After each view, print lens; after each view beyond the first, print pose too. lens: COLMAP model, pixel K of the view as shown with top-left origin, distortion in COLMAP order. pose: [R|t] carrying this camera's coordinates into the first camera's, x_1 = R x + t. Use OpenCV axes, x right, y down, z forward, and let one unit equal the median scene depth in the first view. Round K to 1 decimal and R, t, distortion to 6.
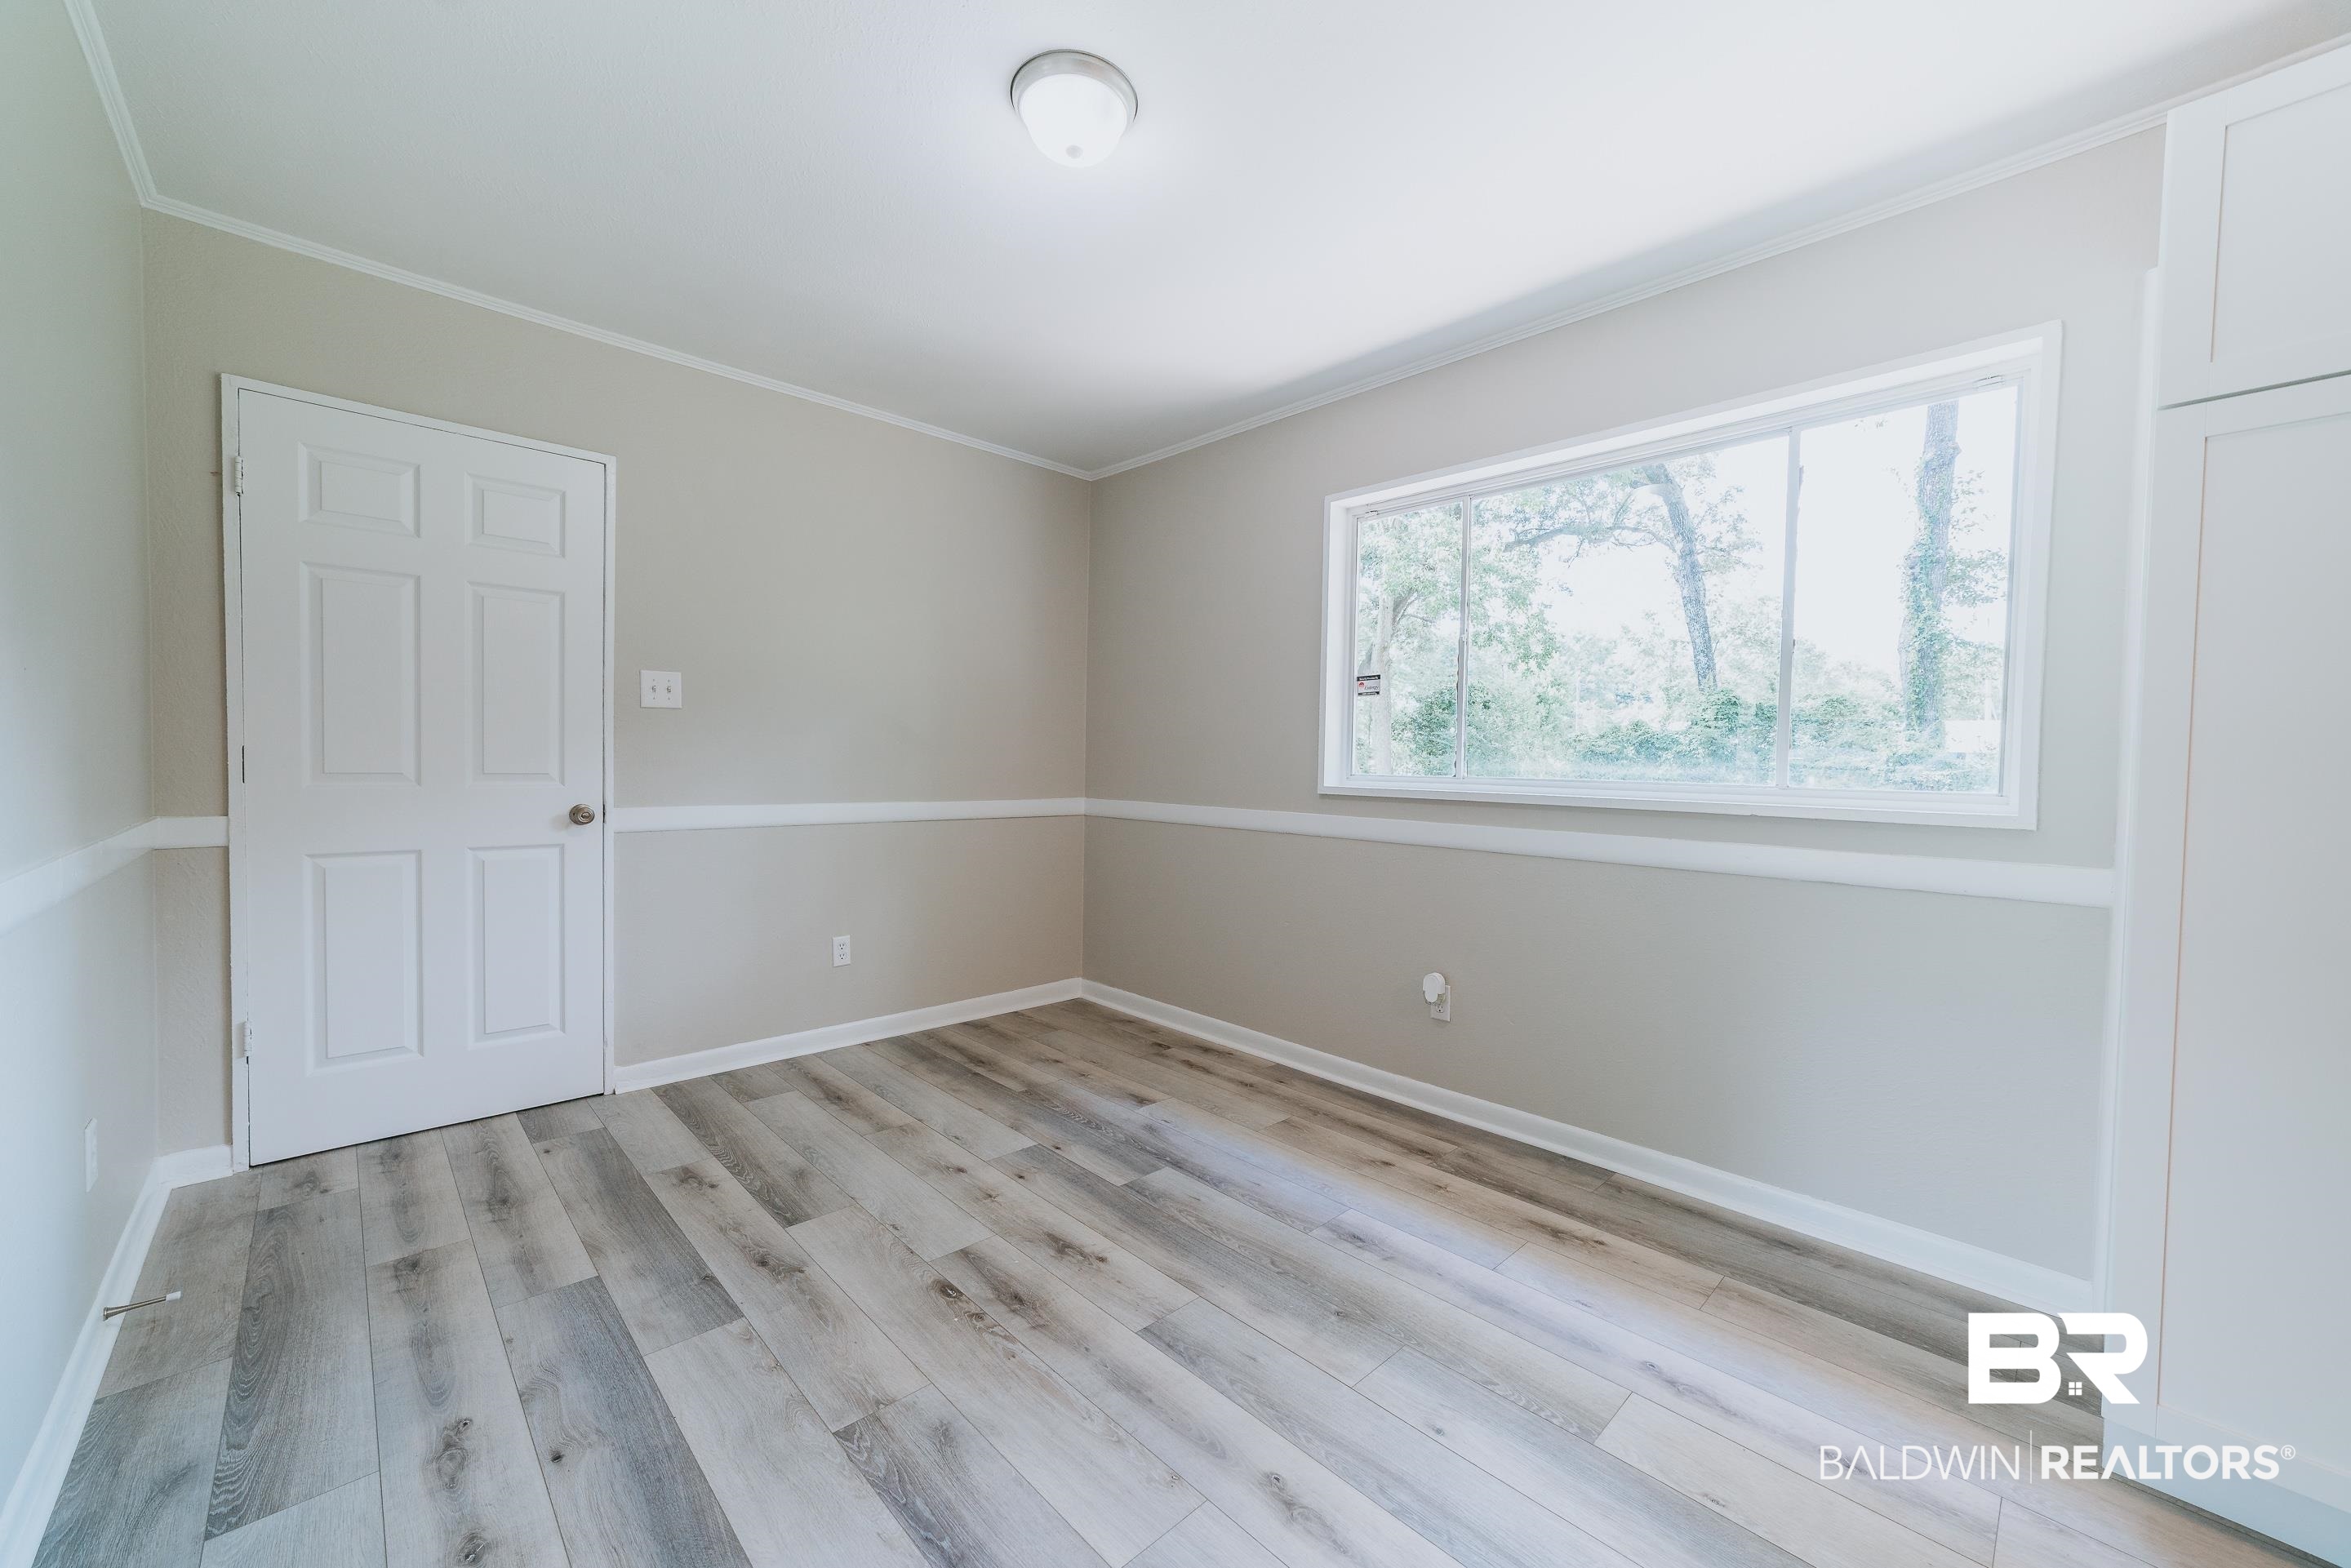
lens RADIAL K [[898.2, 0, 1172.2], [0, 898.2, 787.0], [0, 0, 1]] dist [-0.024407, 0.009558]
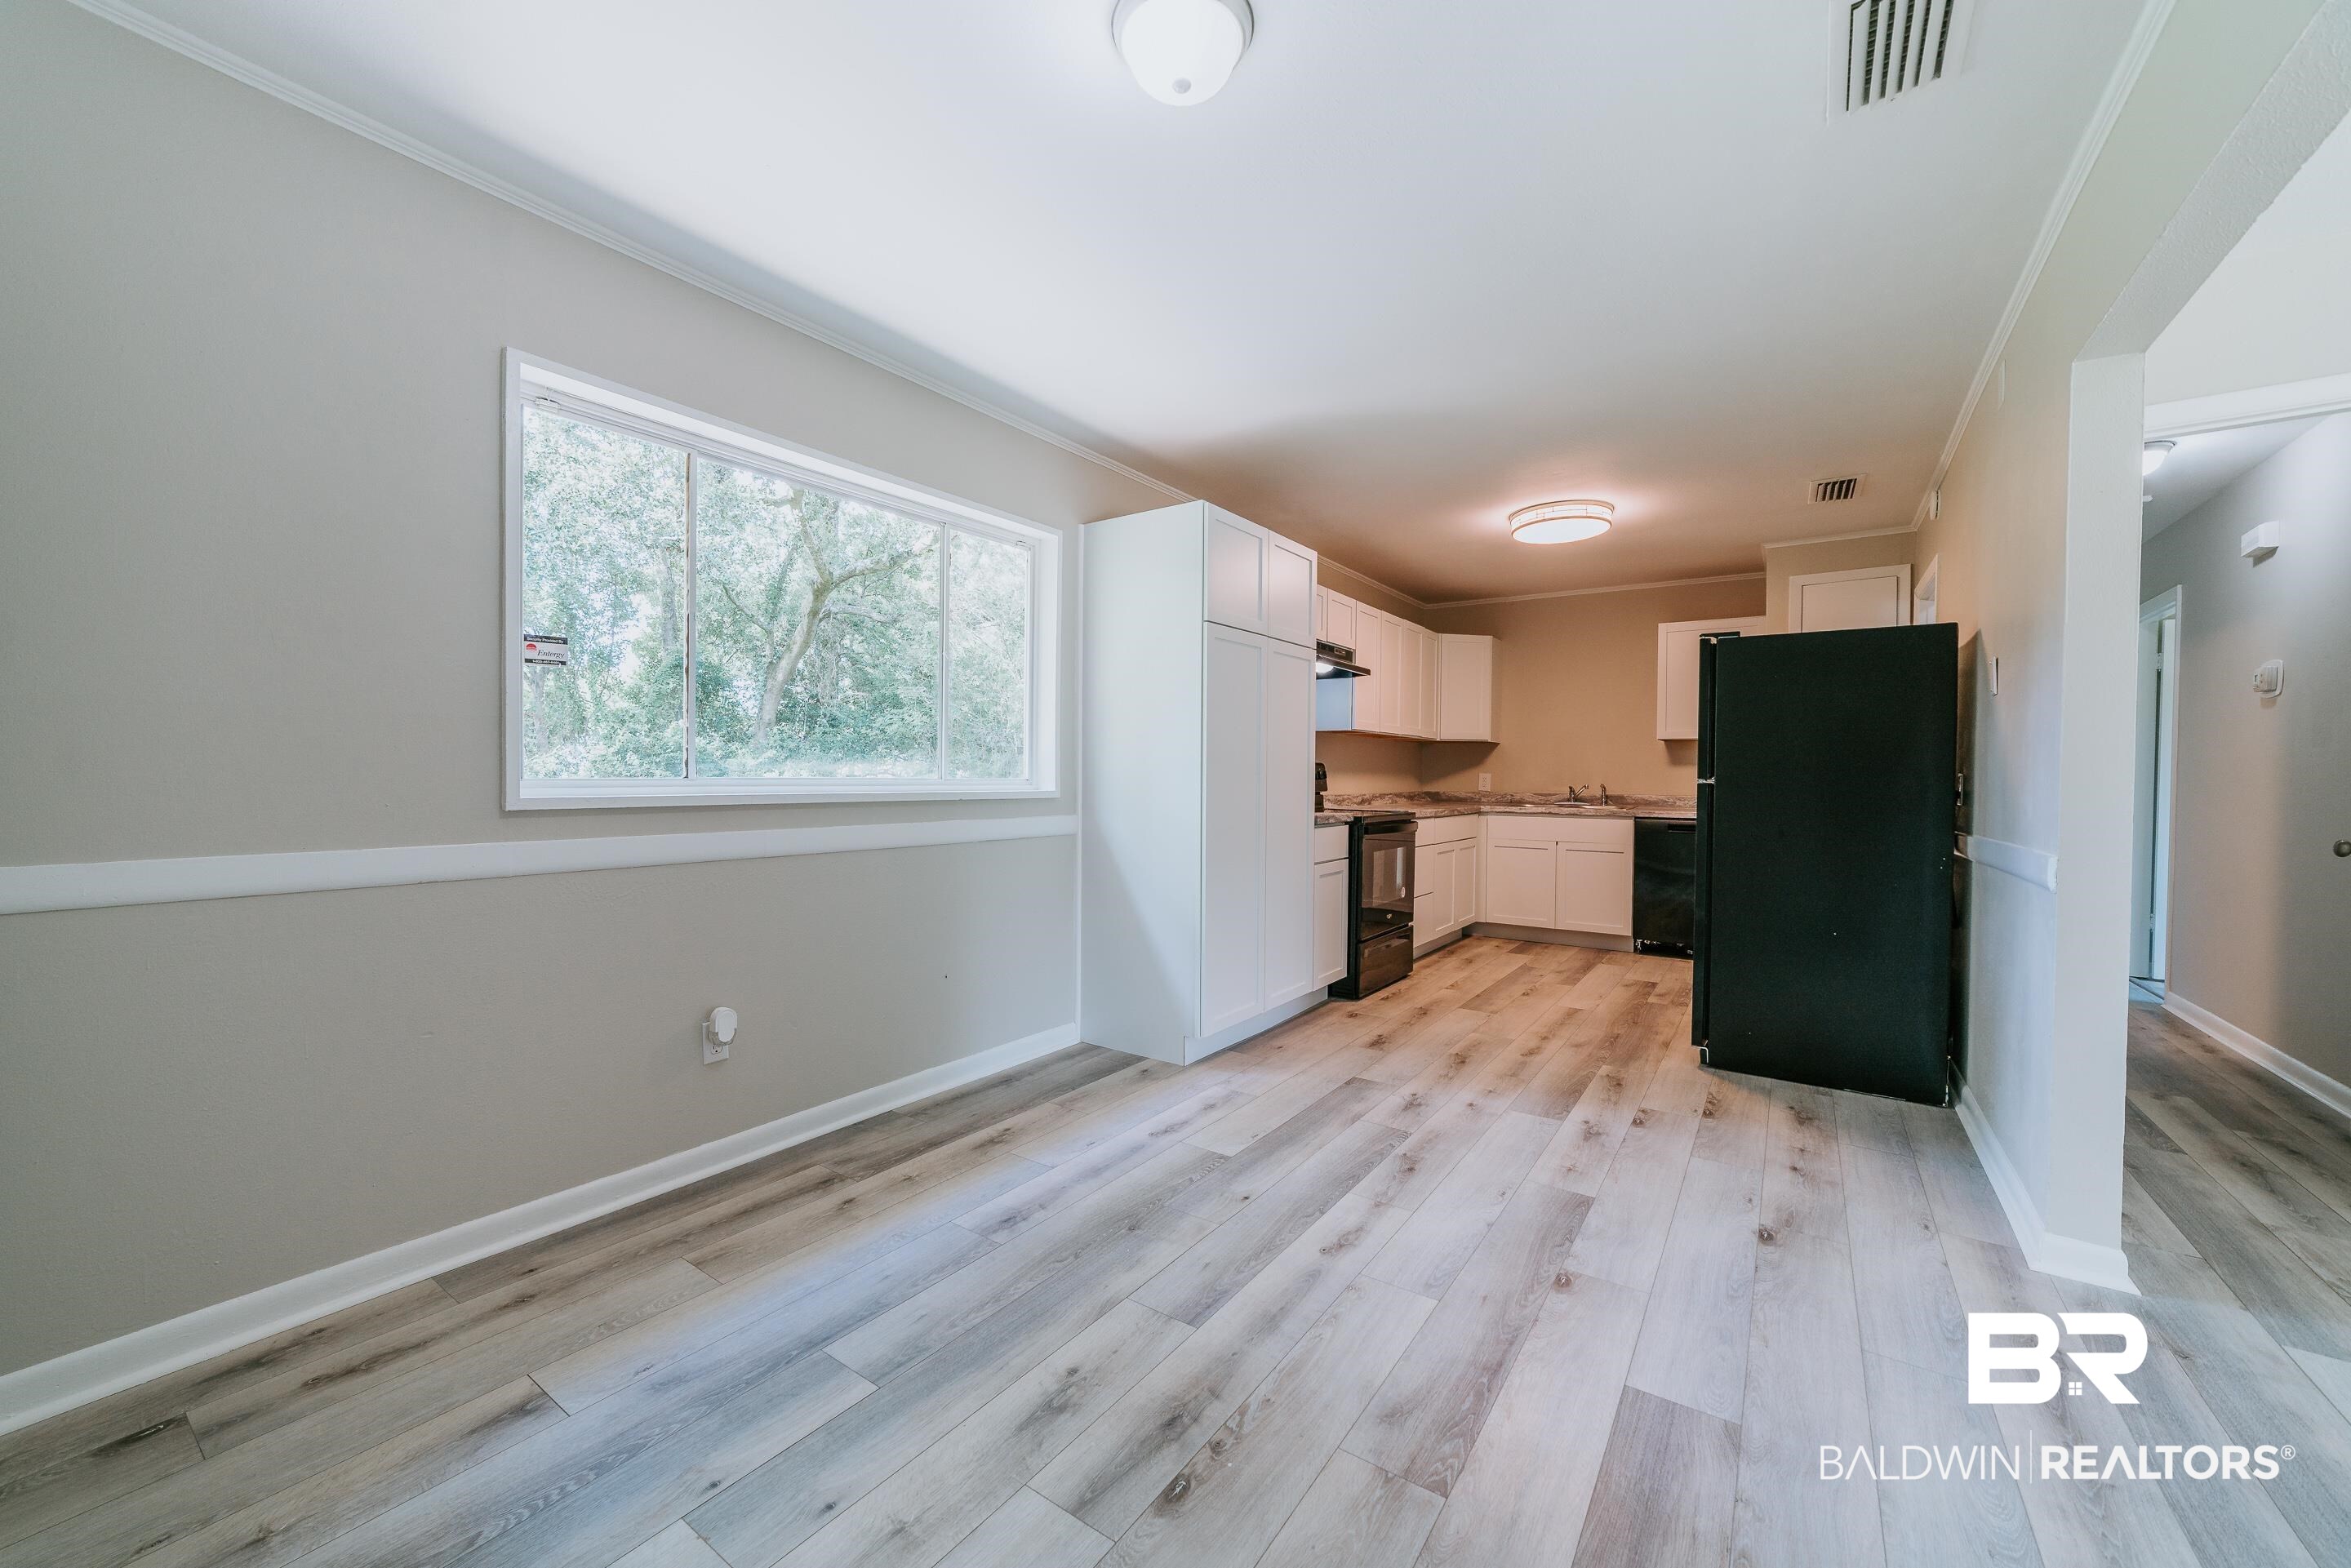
lens RADIAL K [[898.2, 0, 1172.2], [0, 898.2, 787.0], [0, 0, 1]] dist [-0.024407, 0.009558]
pose [[-0.194776, -0.035569, 0.980203, -0.763024], [0.014304, 0.999133, 0.039099, -0.037749], [-0.980743, 0.021636, -0.194098, 0.909713]]
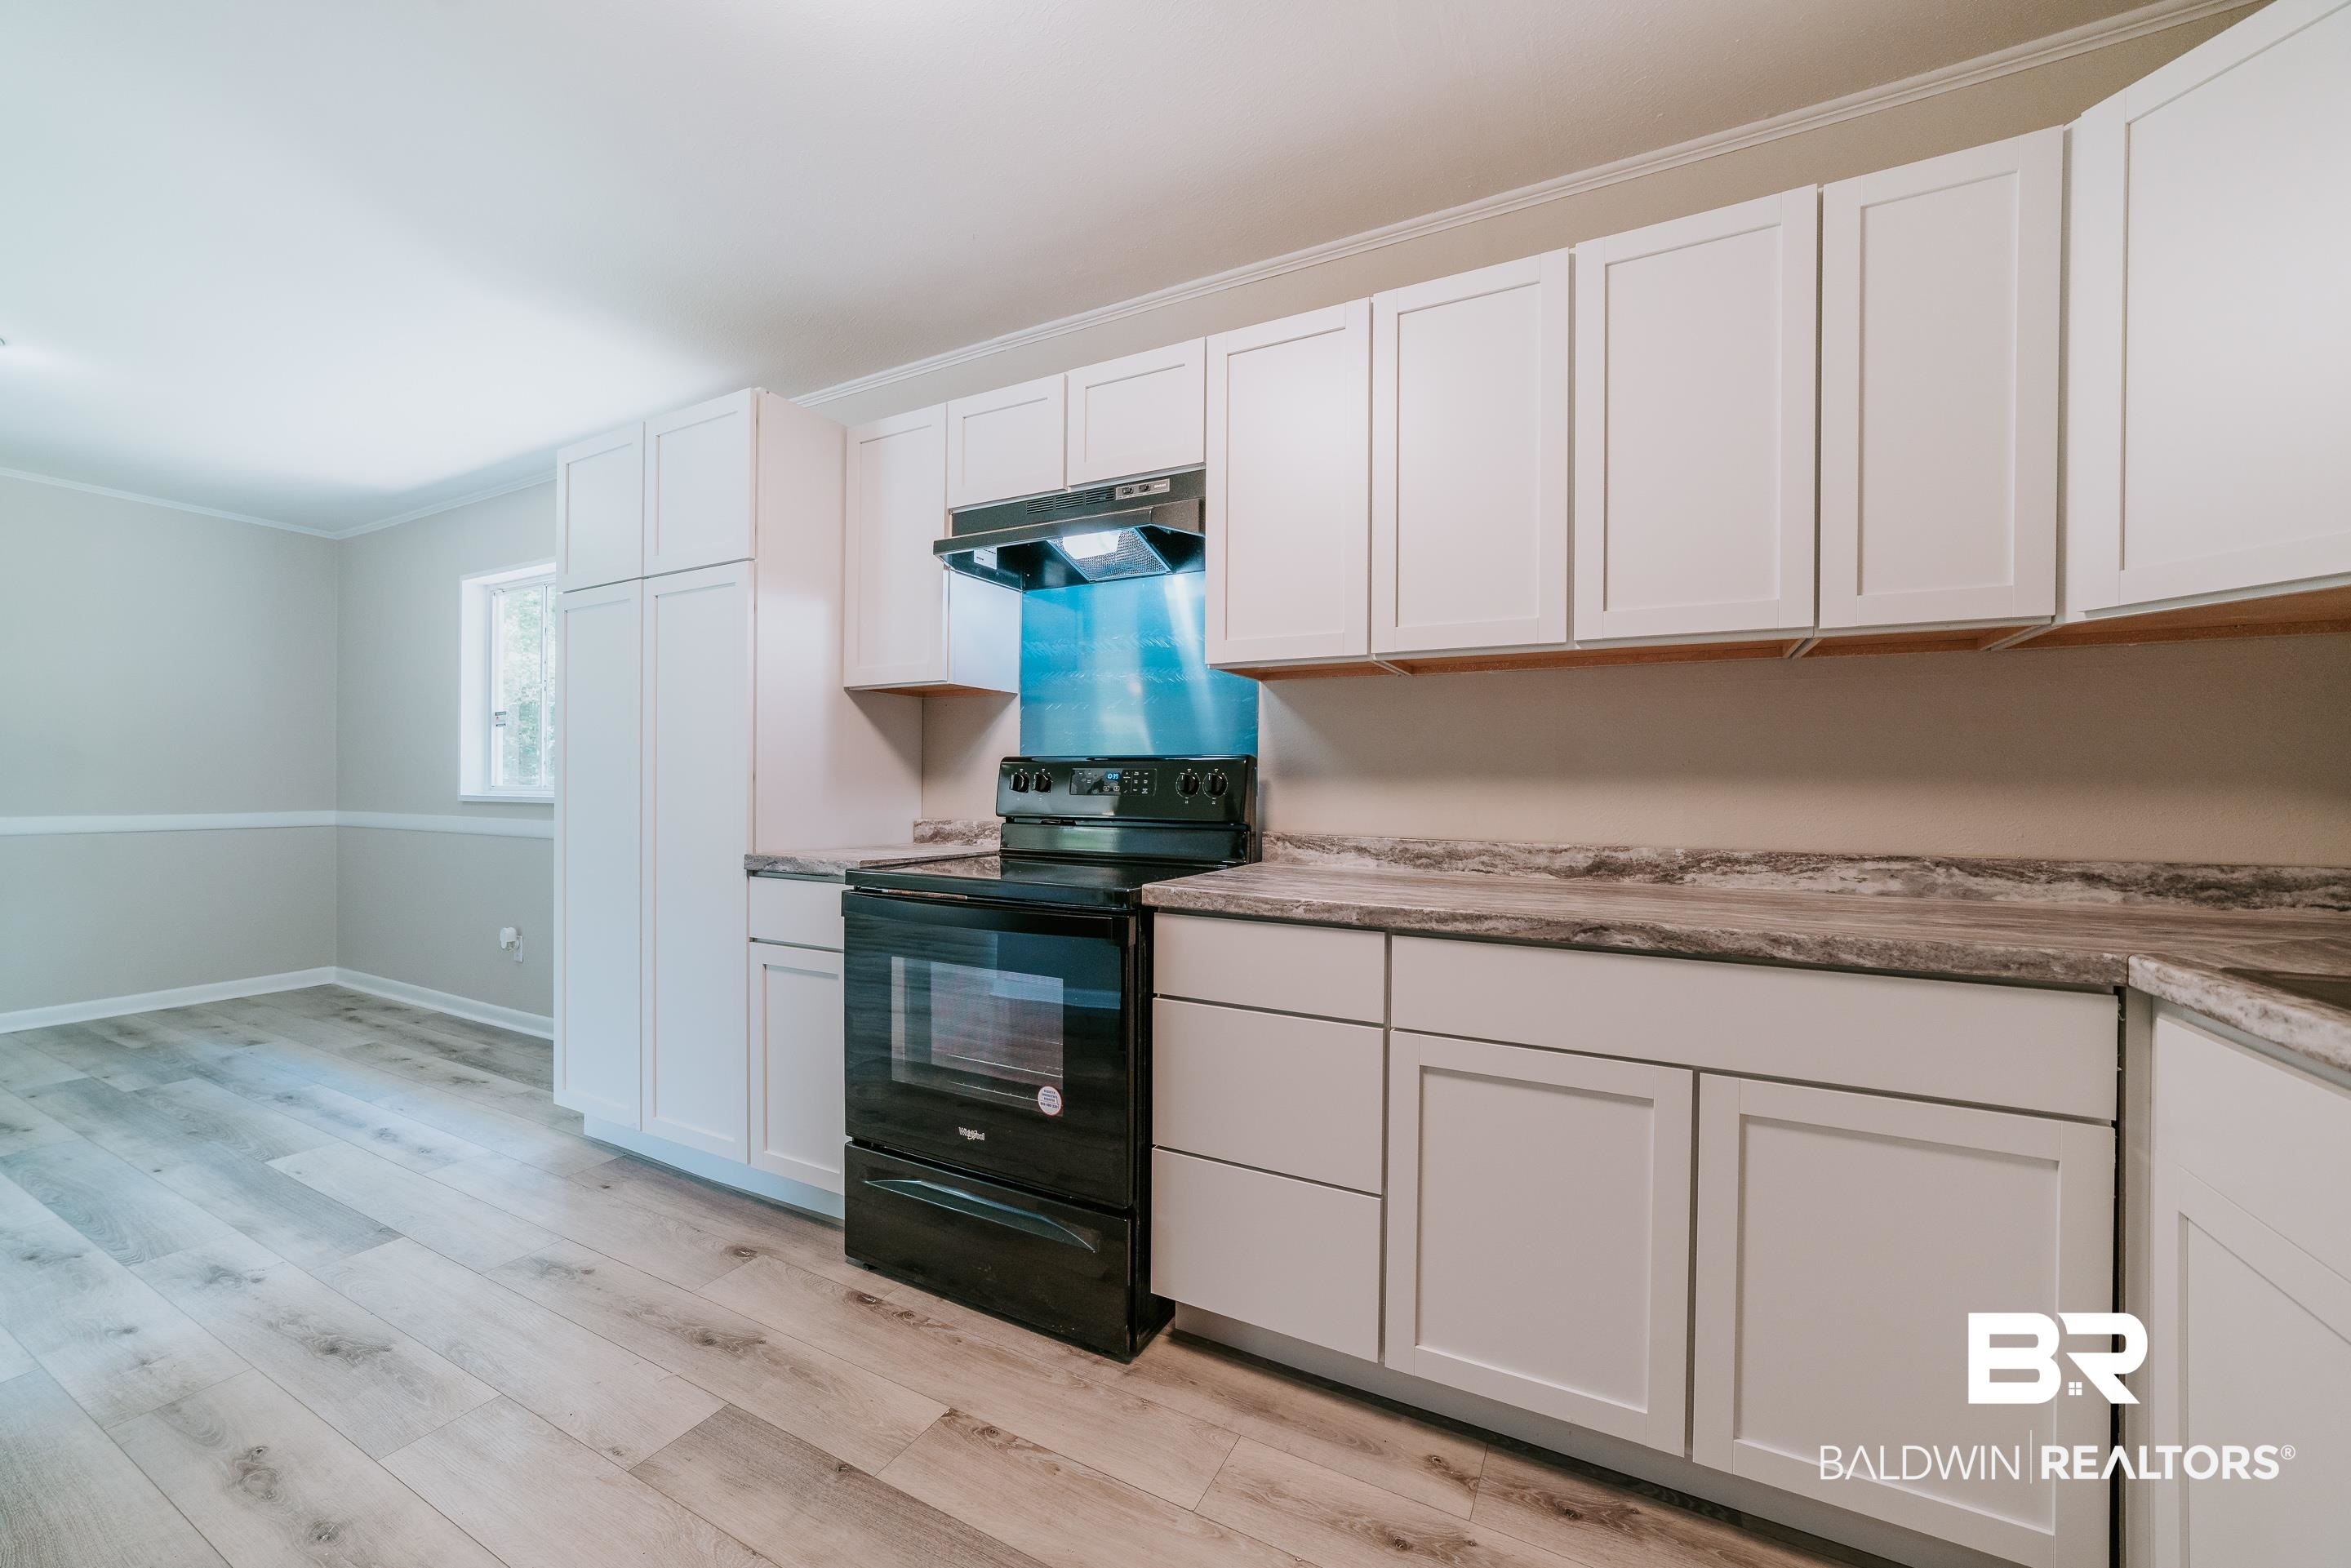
lens RADIAL K [[898.2, 0, 1172.2], [0, 898.2, 787.0], [0, 0, 1]] dist [-0.024407, 0.009558]
pose [[0.948427, -0.015981, 0.316593, 1.030076], [0.022285, 0.999619, -0.016300, 0.043883], [-0.316212, 0.022515, 0.948421, -0.780189]]
